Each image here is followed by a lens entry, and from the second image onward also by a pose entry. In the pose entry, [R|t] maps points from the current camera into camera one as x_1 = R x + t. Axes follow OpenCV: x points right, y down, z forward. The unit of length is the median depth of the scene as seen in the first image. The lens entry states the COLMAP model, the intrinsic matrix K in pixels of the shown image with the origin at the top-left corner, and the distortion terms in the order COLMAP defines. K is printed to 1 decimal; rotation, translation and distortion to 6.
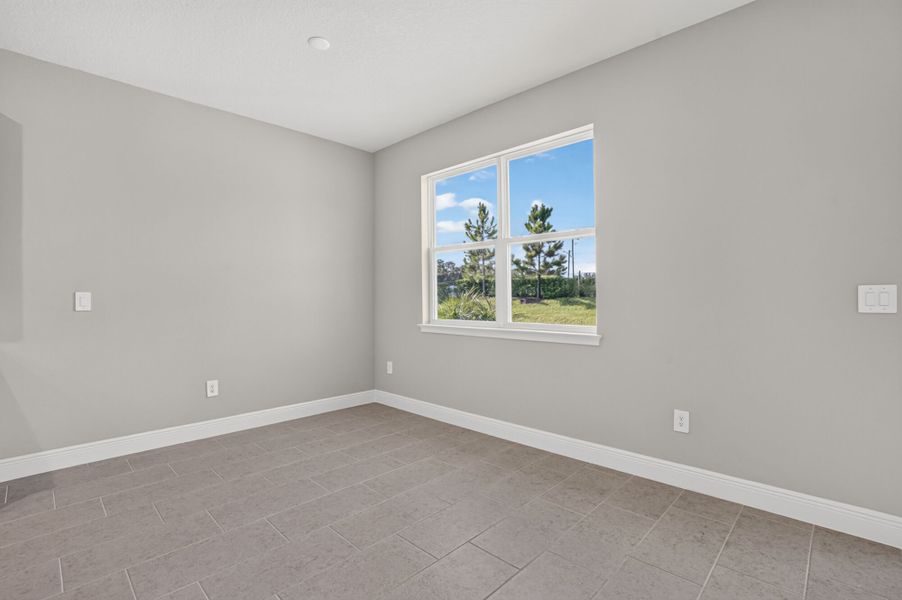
lens RADIAL K [[425.4, 0, 451.0], [0, 425.4, 300.0], [0, 0, 1]] dist [-0.001326, -0.000305]
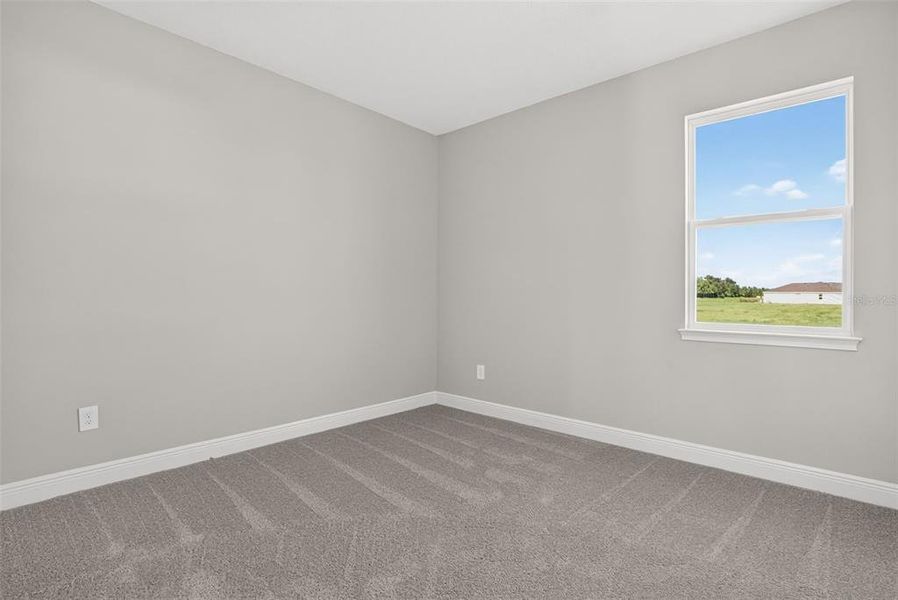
lens RADIAL K [[293.3, 0, 382.0], [0, 293.3, 296.9], [0, 0, 1]] dist [-0.000348, -0.000001]
pose [[0.985751, 0.003235, 0.168178, -0.592844], [-0.004065, 0.999981, 0.004589, 0.001954], [-0.168160, -0.005207, 0.985746, 0.566137]]
